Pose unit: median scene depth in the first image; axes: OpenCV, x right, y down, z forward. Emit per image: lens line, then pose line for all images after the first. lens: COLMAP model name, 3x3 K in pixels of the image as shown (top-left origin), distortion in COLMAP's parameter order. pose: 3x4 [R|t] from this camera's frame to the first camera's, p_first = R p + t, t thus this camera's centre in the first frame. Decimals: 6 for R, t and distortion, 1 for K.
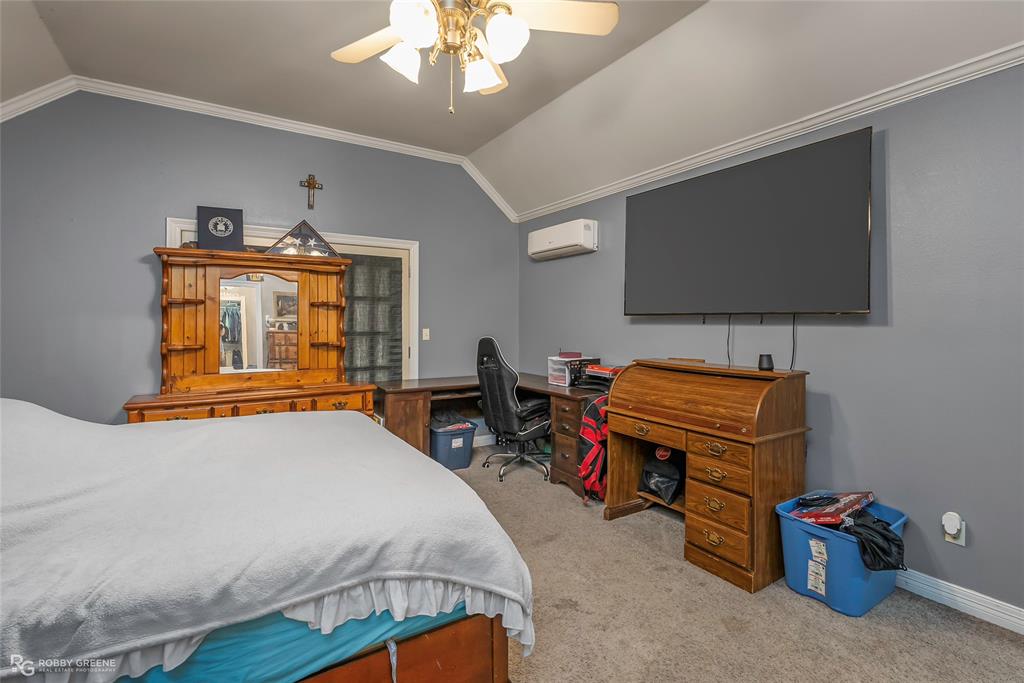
lens RADIAL K [[468.9, 0, 505.0], [0, 468.9, 318.8], [0, 0, 1]] dist [-0.009116, 0.001754]
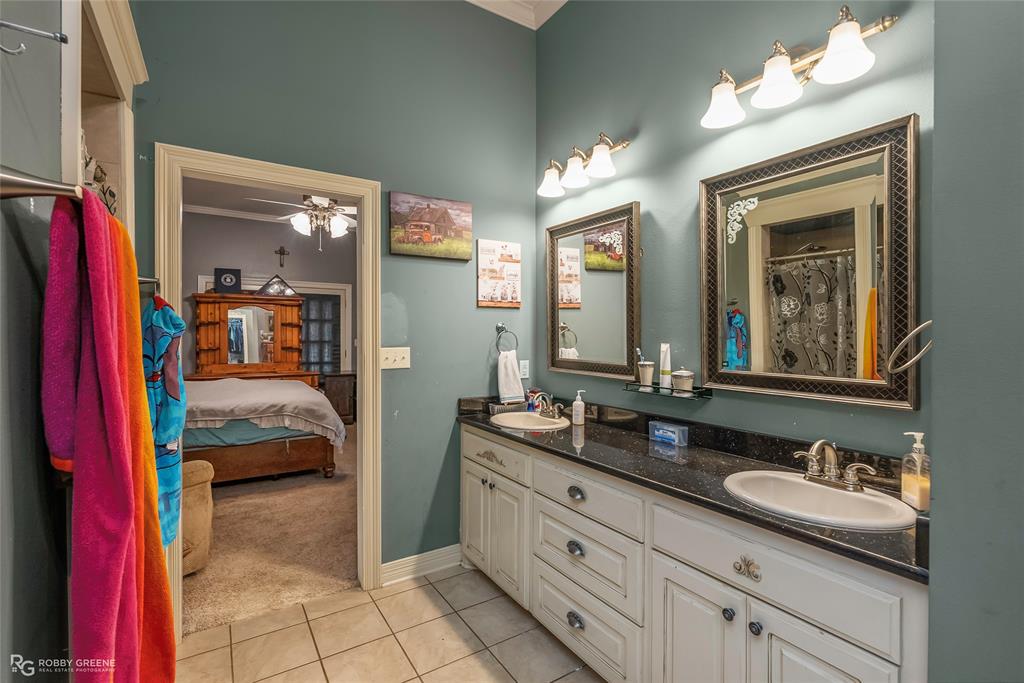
lens RADIAL K [[468.9, 0, 512.6], [0, 468.9, 339.7], [0, 0, 1]] dist [-0.009116, 0.001754]
pose [[0.999985, 0.001676, 0.005265, 0.408161], [-0.001741, 0.999921, 0.012460, 0.002594], [-0.005244, -0.012469, 0.999909, -0.690646]]
